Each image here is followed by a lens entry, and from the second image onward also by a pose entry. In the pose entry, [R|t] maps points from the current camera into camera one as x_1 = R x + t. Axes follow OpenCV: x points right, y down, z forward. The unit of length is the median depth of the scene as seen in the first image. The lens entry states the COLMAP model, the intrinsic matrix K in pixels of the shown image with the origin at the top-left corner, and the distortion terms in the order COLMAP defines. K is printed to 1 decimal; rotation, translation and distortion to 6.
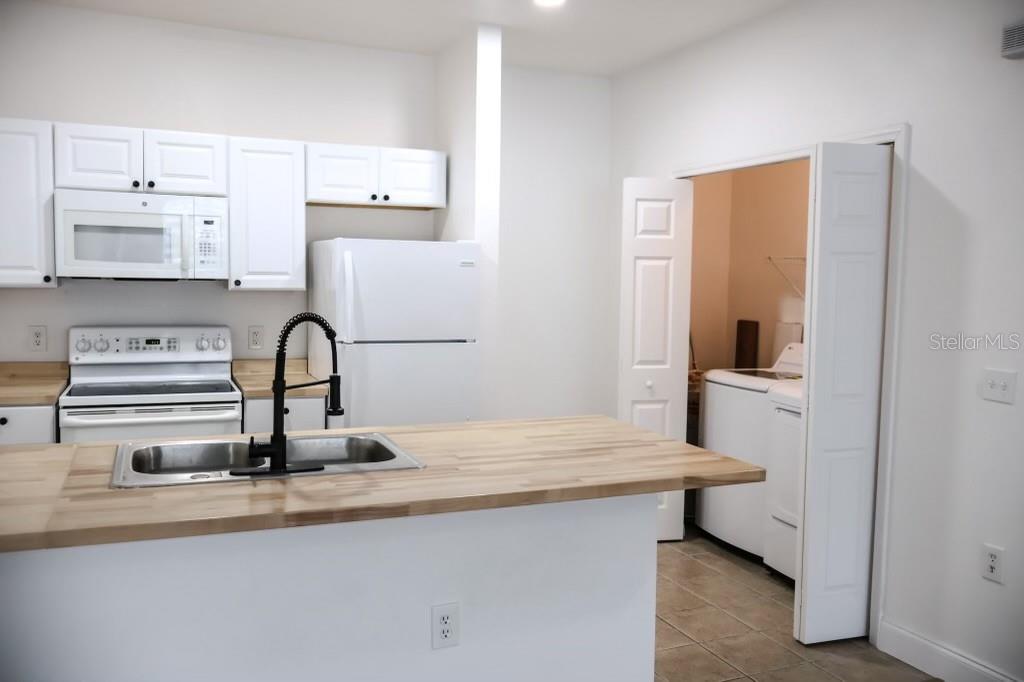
lens RADIAL K [[865.3, 0, 511.0], [0, 865.3, 340.4], [0, 0, 1]] dist [-0.012352, -0.002569]
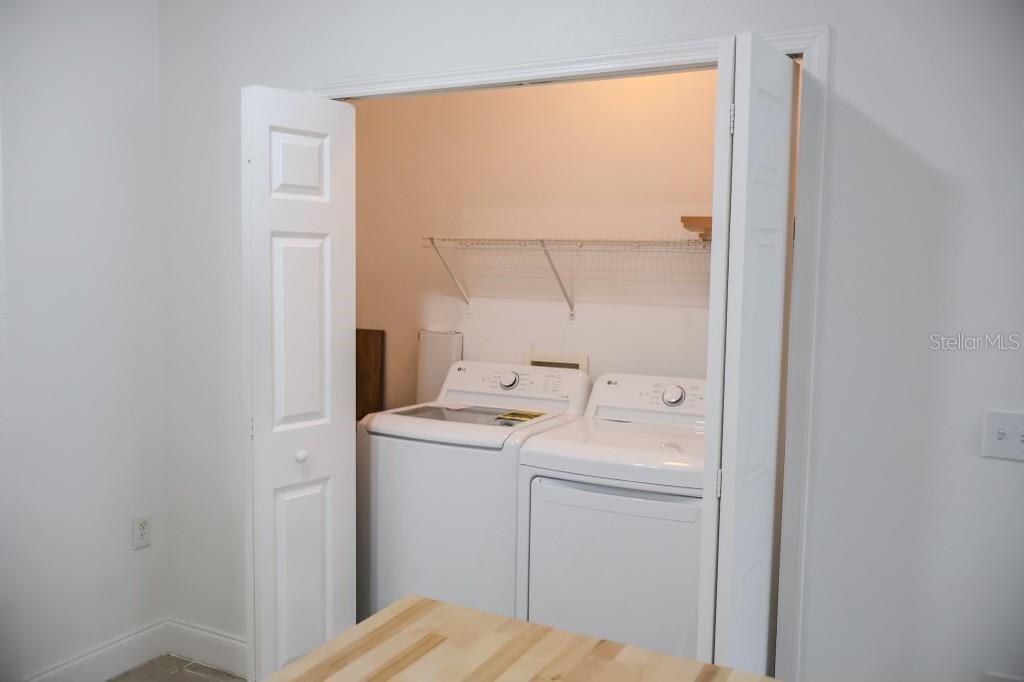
lens RADIAL K [[865.3, 0, 512.8], [0, 865.3, 340.8], [0, 0, 1]] dist [-0.012352, -0.002569]
pose [[0.770718, -0.056315, 0.634683, -0.092206], [0.045487, 0.998408, 0.033351, -0.038218], [-0.635551, 0.003166, 0.772053, 0.471168]]
